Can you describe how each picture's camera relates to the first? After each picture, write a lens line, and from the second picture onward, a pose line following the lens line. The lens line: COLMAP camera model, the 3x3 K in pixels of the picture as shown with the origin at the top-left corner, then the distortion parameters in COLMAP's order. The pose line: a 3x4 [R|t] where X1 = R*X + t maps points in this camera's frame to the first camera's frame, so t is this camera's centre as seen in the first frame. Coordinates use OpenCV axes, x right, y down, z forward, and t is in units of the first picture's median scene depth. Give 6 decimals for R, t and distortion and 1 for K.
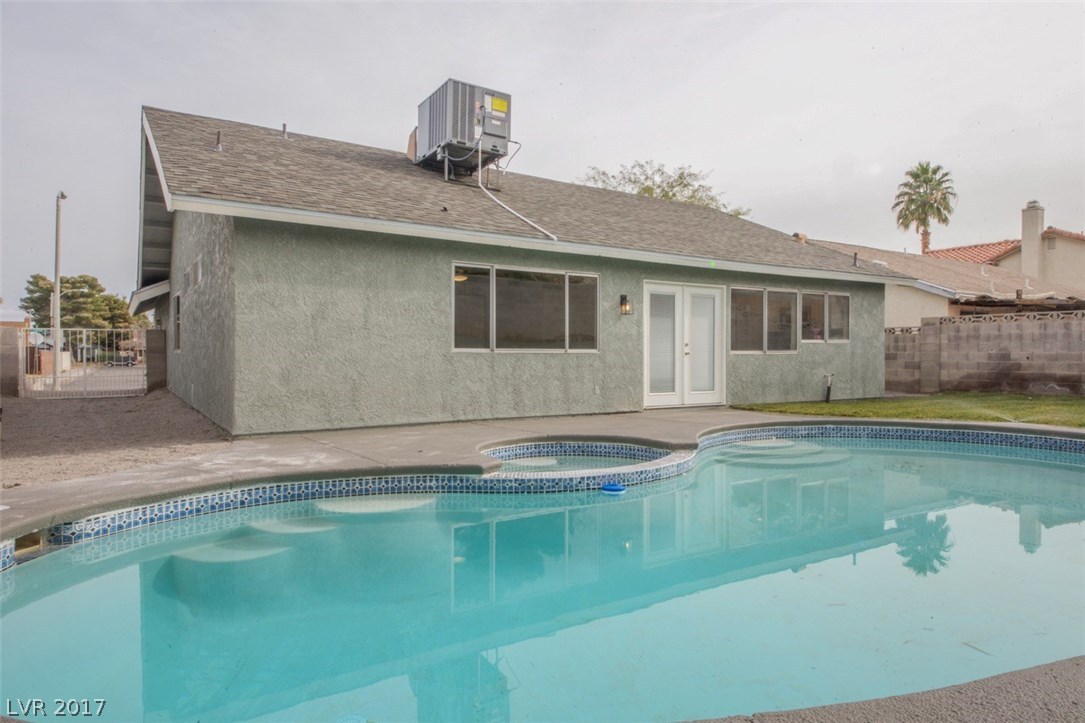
lens RADIAL K [[653.5, 0, 542.5], [0, 653.5, 361.5], [0, 0, 1]] dist [0.050057, -0.001282]
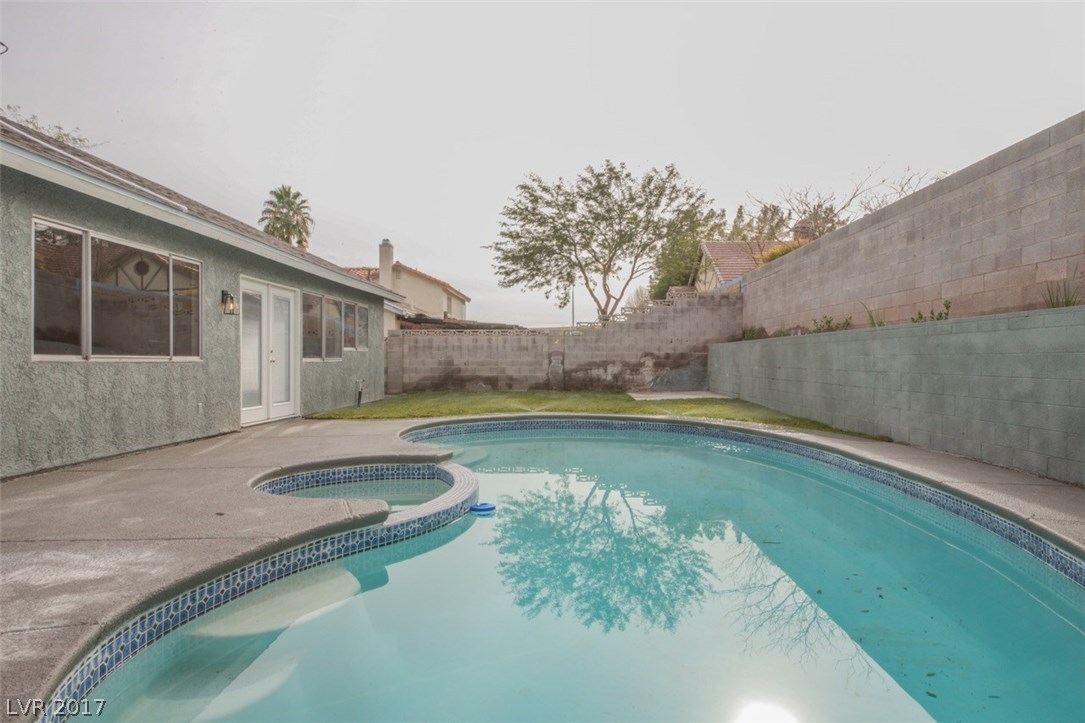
lens RADIAL K [[644.6, 0, 542.5], [0, 644.6, 361.5], [0, 0, 1]] dist [0.003419, -0.000091]
pose [[0.549726, -0.002690, 0.835341, -0.337069], [0.008458, 0.999961, -0.002346, -0.007385], [-0.835303, 0.008355, 0.549727, 0.227122]]
